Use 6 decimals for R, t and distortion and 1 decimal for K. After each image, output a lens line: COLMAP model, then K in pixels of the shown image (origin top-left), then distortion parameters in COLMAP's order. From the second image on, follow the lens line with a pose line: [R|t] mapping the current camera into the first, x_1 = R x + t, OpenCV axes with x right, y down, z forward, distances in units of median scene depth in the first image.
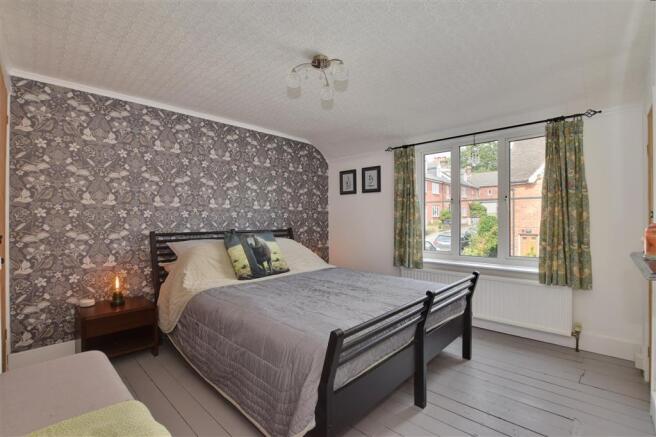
lens RADIAL K [[294.4, 0, 328.0], [0, 294.4, 218.5], [0, 0, 1]] dist [-0.001706, -0.000067]
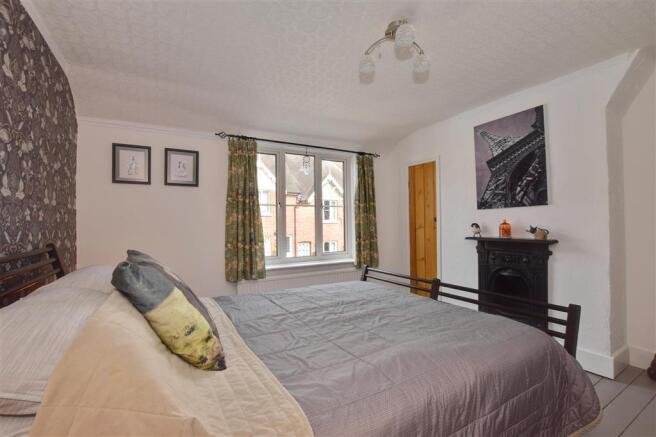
lens RADIAL K [[294.4, 0, 328.0], [0, 294.4, 218.5], [0, 0, 1]] dist [-0.001706, -0.000067]
pose [[0.291757, 0.008935, 0.956451, -0.461375], [0.013100, 0.999825, -0.013336, 0.002377], [-0.956403, 0.016421, 0.291589, 0.511616]]
